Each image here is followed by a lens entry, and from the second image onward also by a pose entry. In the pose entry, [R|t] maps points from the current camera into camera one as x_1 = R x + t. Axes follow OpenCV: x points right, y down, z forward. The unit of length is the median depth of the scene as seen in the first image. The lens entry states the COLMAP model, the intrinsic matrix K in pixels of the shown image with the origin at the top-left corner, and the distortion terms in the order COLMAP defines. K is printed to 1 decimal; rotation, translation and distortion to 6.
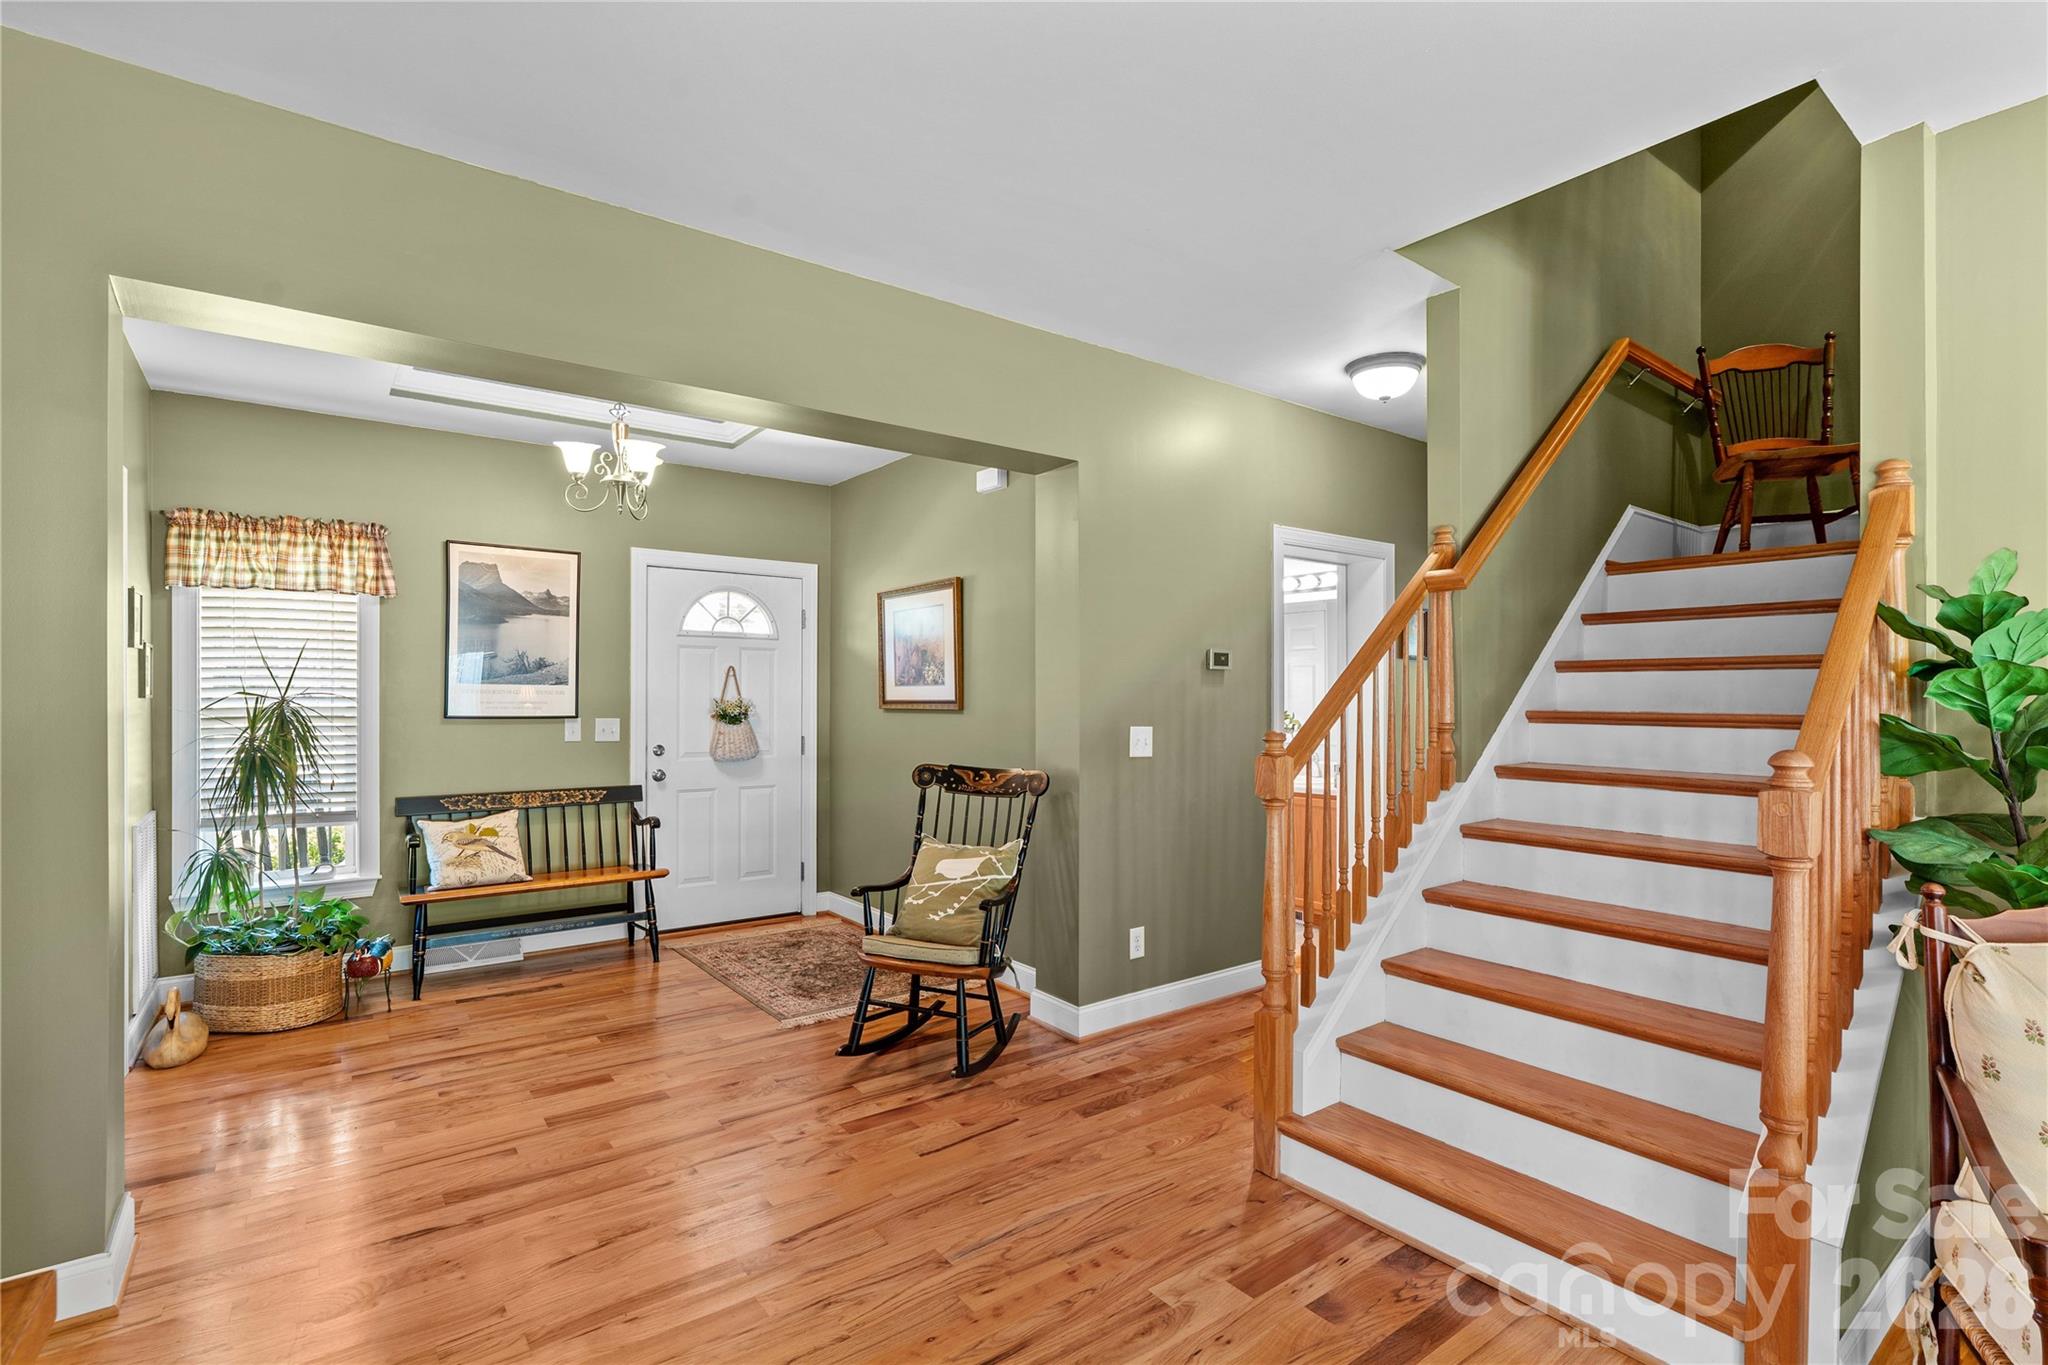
lens RADIAL K [[956.3, 0, 1024.3], [0, 956.3, 686.7], [0, 0, 1]] dist [-0.011239, 0.005045]
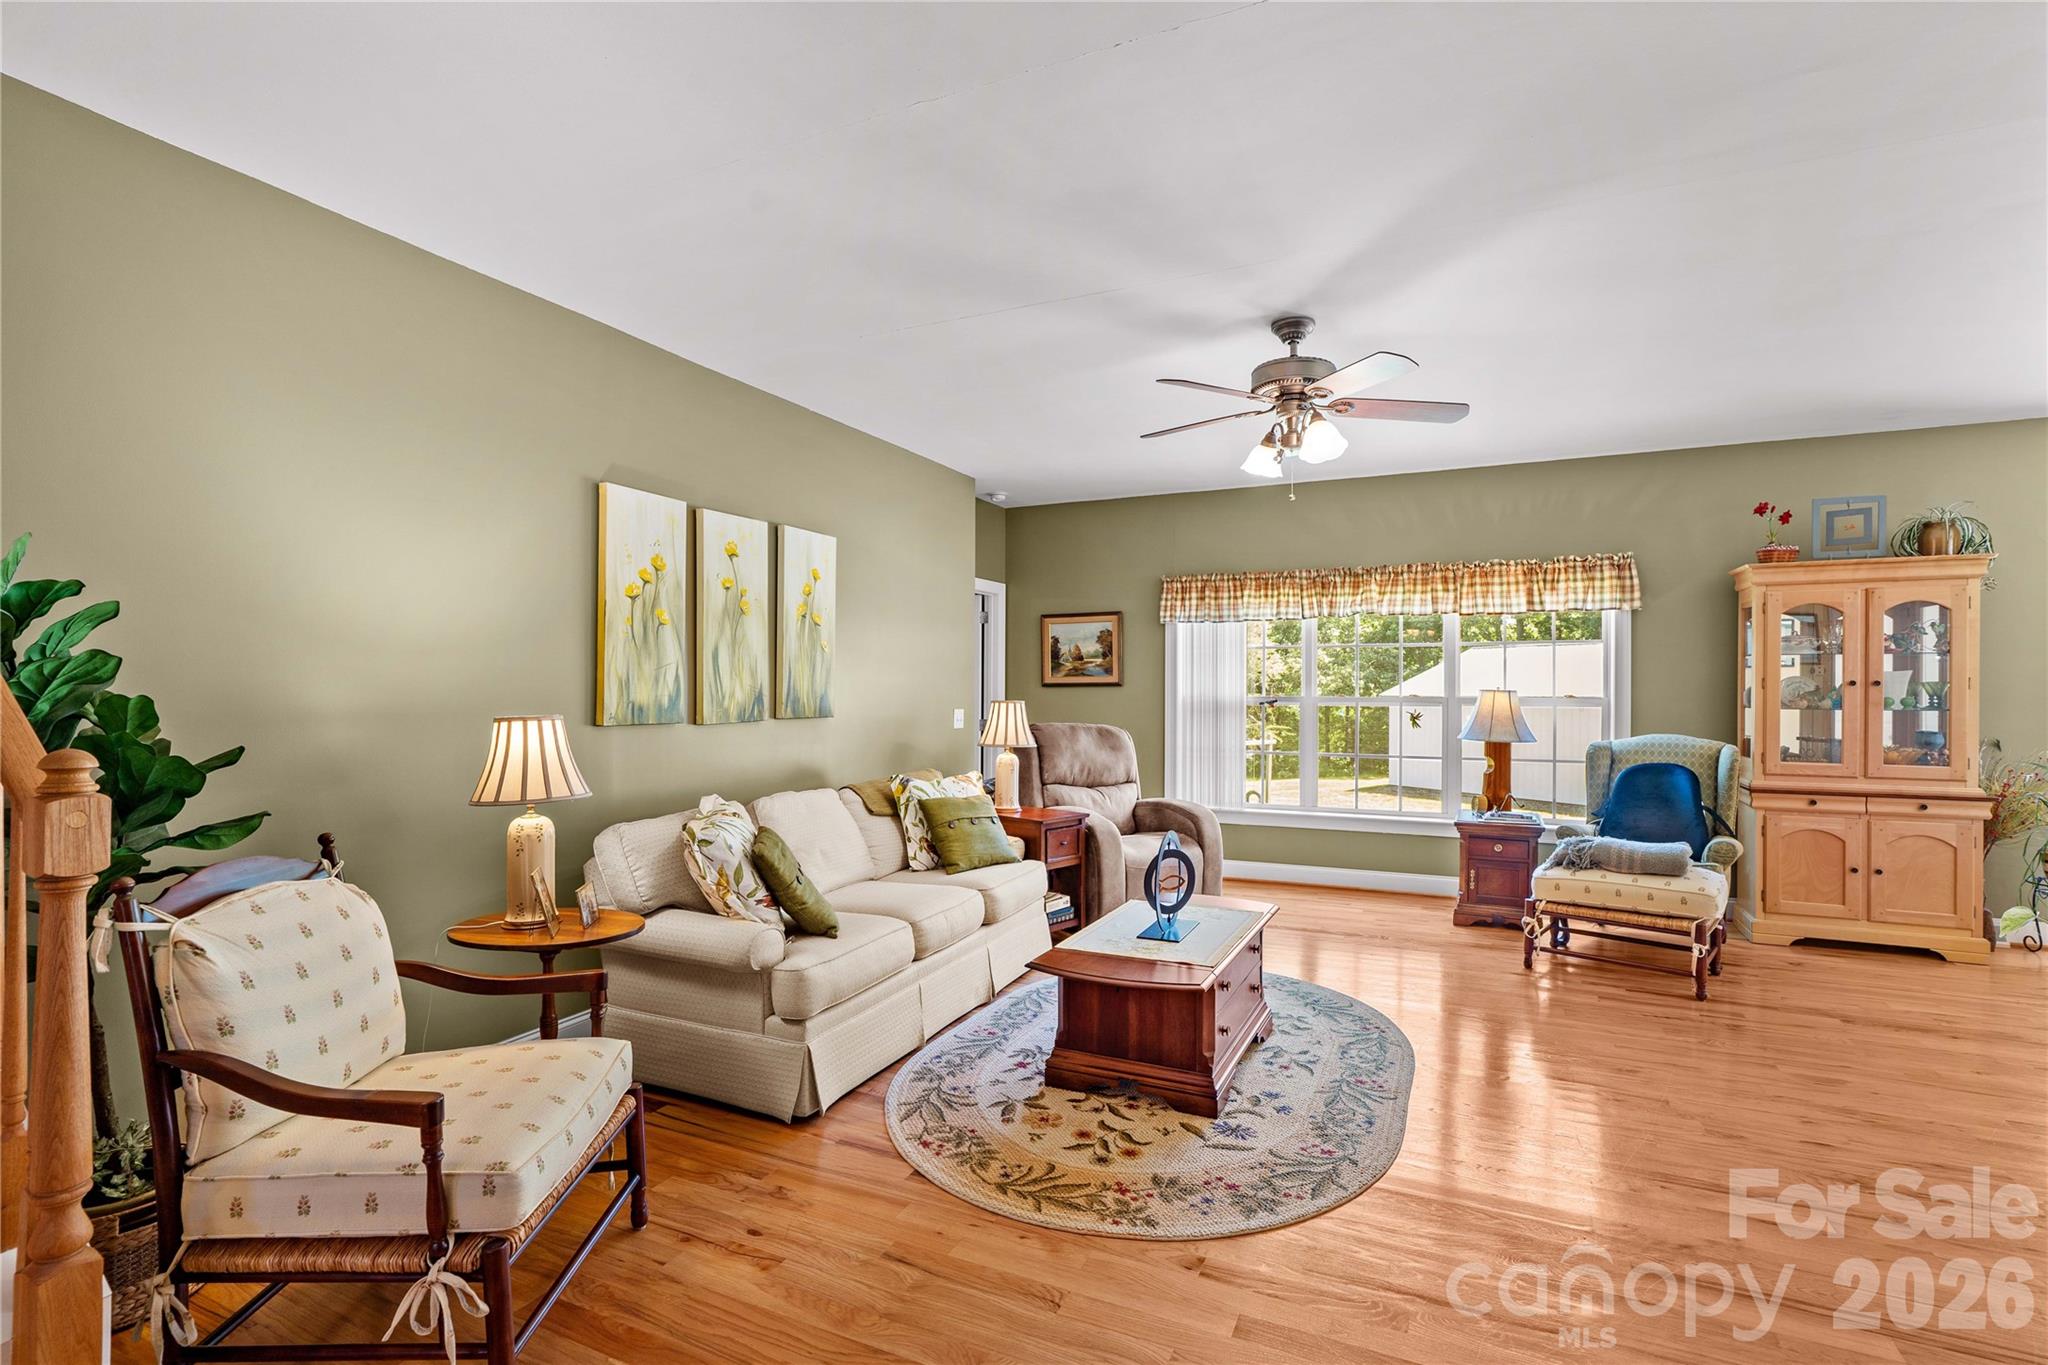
lens RADIAL K [[956.3, 0, 1026.3], [0, 956.3, 688.8], [0, 0, 1]] dist [-0.011239, 0.005045]
pose [[-0.470877, -0.002078, 0.882197, -0.154588], [-0.006840, 0.999976, -0.001296, 0.004218], [-0.882172, -0.006644, -0.470880, 0.293545]]
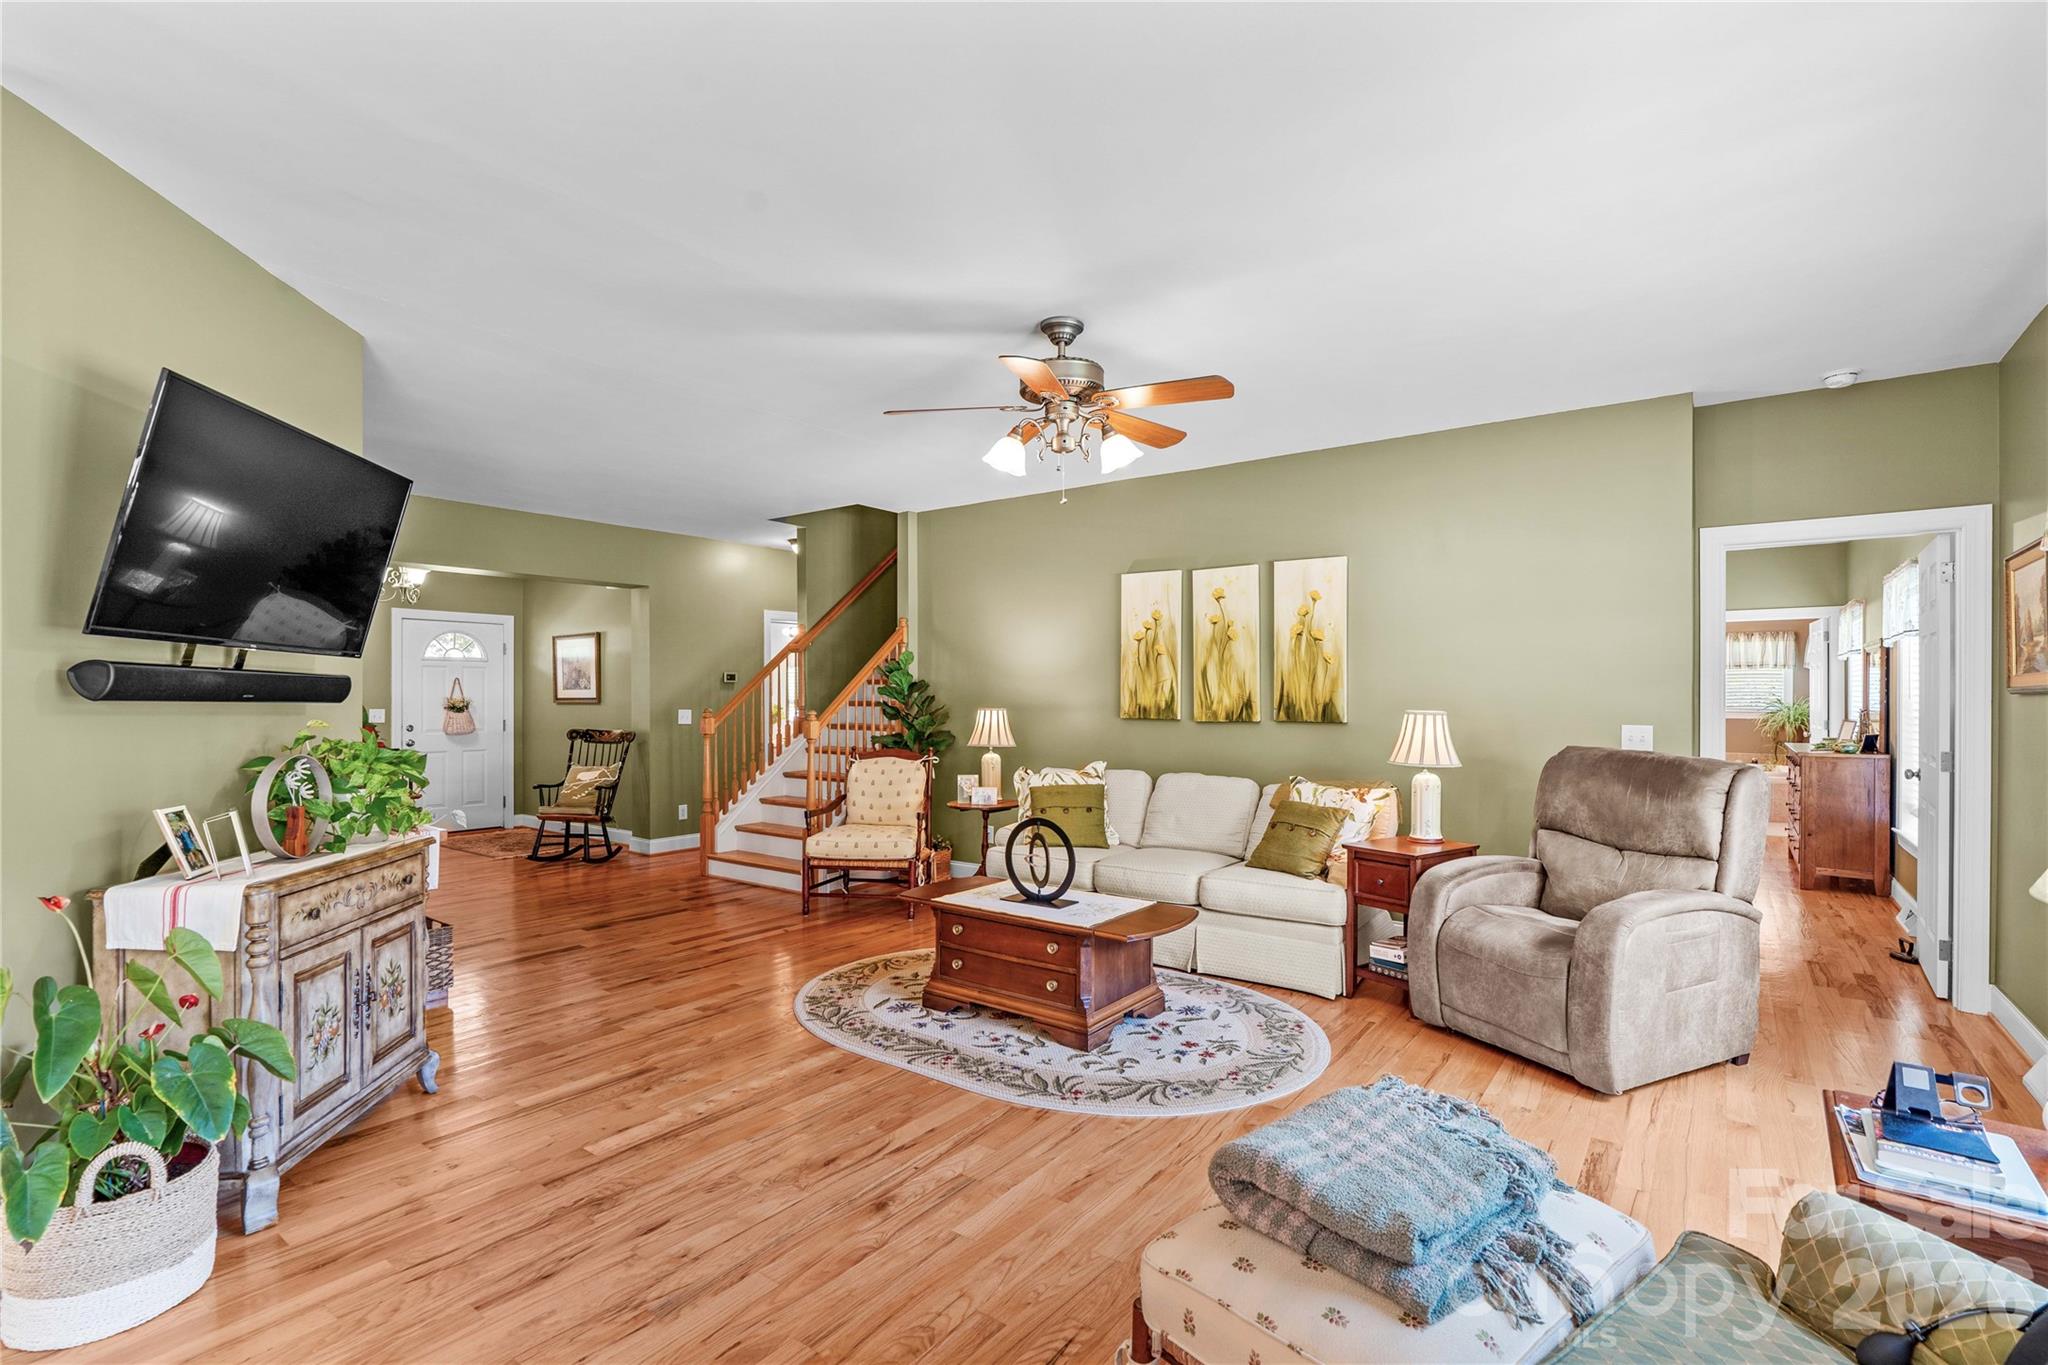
lens RADIAL K [[956.3, 0, 1029.0], [0, 956.3, 699.2], [0, 0, 1]] dist [-0.011239, 0.005045]
pose [[0.959525, -0.002388, 0.281615, 0.260785], [-0.001198, 0.999920, 0.012560, -0.009120], [-0.281623, -0.012389, 0.959445, -1.249673]]
